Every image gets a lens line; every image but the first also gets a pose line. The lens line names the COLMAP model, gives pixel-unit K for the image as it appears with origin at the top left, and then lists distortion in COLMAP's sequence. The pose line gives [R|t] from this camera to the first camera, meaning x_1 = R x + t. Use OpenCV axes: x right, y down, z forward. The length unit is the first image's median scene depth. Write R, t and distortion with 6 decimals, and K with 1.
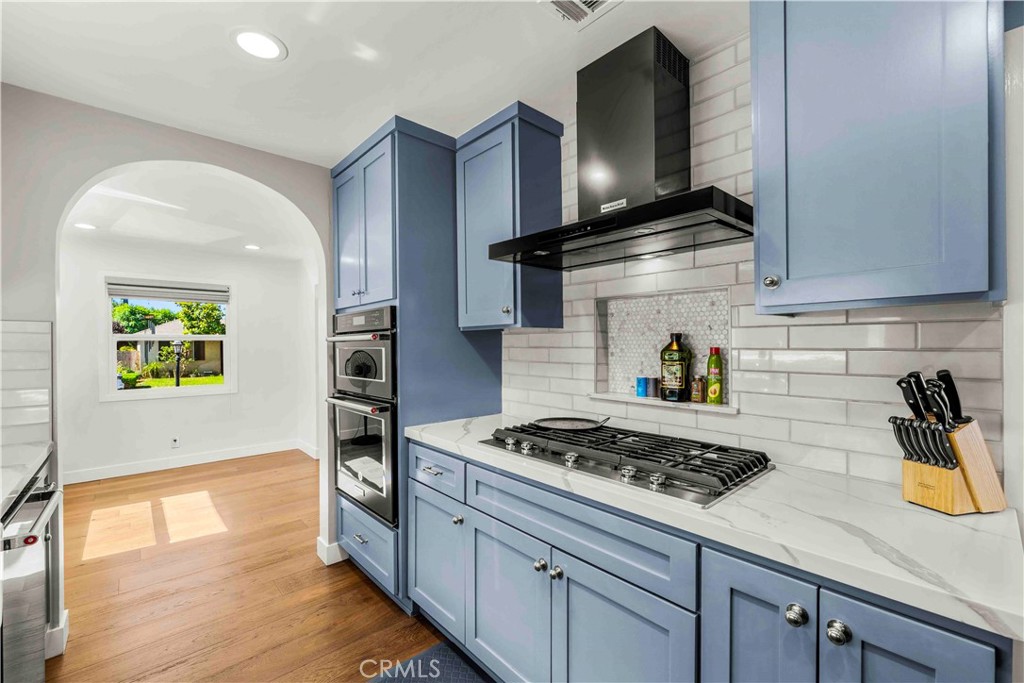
lens RADIAL K [[418.7, 0, 504.8], [0, 418.7, 348.0], [0, 0, 1]] dist [-0.001151, 0.001200]
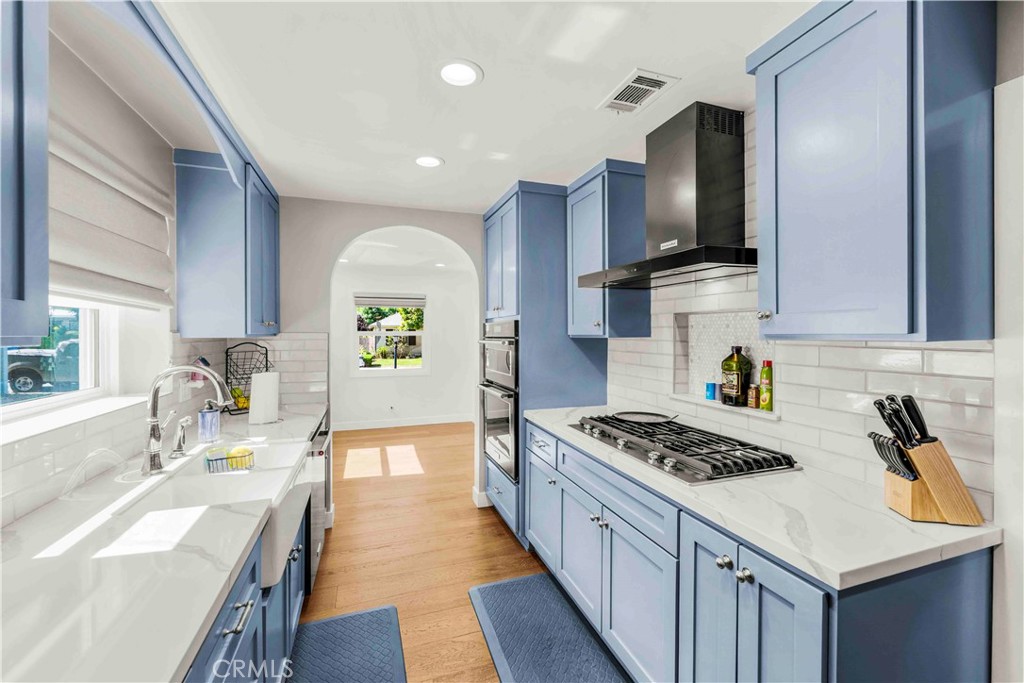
lens RADIAL K [[418.7, 0, 516.7], [0, 418.7, 334.9], [0, 0, 1]] dist [-0.001151, 0.001200]
pose [[0.923981, 0.007062, -0.382373, 0.265564], [-0.006061, 0.999974, 0.003822, -0.061750], [0.382391, -0.001214, 0.924000, -0.266573]]
